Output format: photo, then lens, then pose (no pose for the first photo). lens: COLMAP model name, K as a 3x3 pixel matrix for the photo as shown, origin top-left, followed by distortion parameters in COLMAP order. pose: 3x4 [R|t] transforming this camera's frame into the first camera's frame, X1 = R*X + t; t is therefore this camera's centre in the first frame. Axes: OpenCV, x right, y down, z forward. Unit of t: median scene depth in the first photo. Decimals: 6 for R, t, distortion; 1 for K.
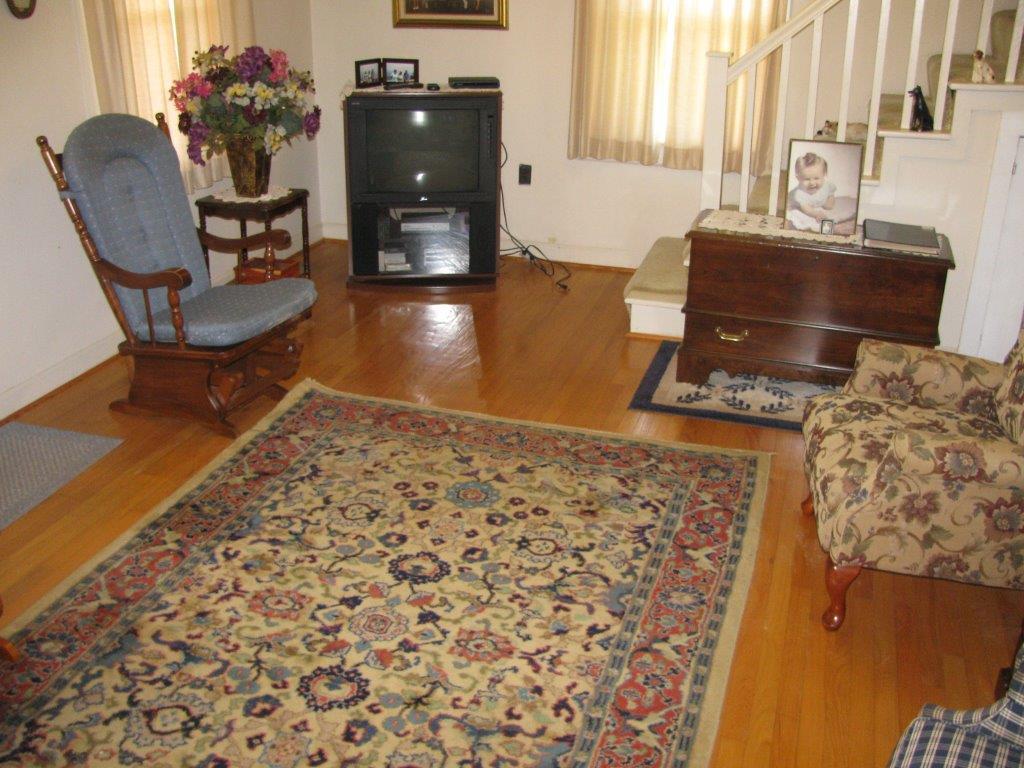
lens RADIAL K [[1074.0, 0, 520.0], [0, 1074.0, 383.8], [0, 0, 1]] dist [-0.218660, 0.293438]
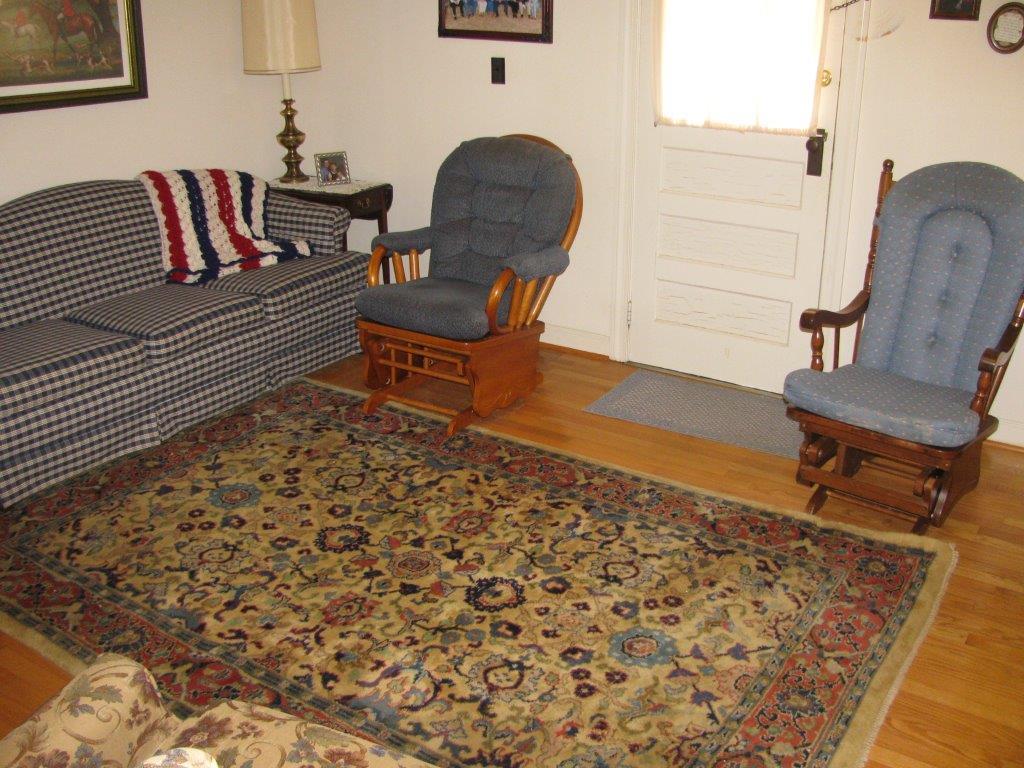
lens RADIAL K [[1074.0, 0, 520.0], [0, 1074.0, 383.8], [0, 0, 1]] dist [-0.218660, 0.293438]
pose [[-0.276773, 0.334032, -0.901010, 0.628704], [-0.383157, 0.821515, 0.422260, -0.357681], [0.881242, 0.462098, -0.099387, 0.905894]]
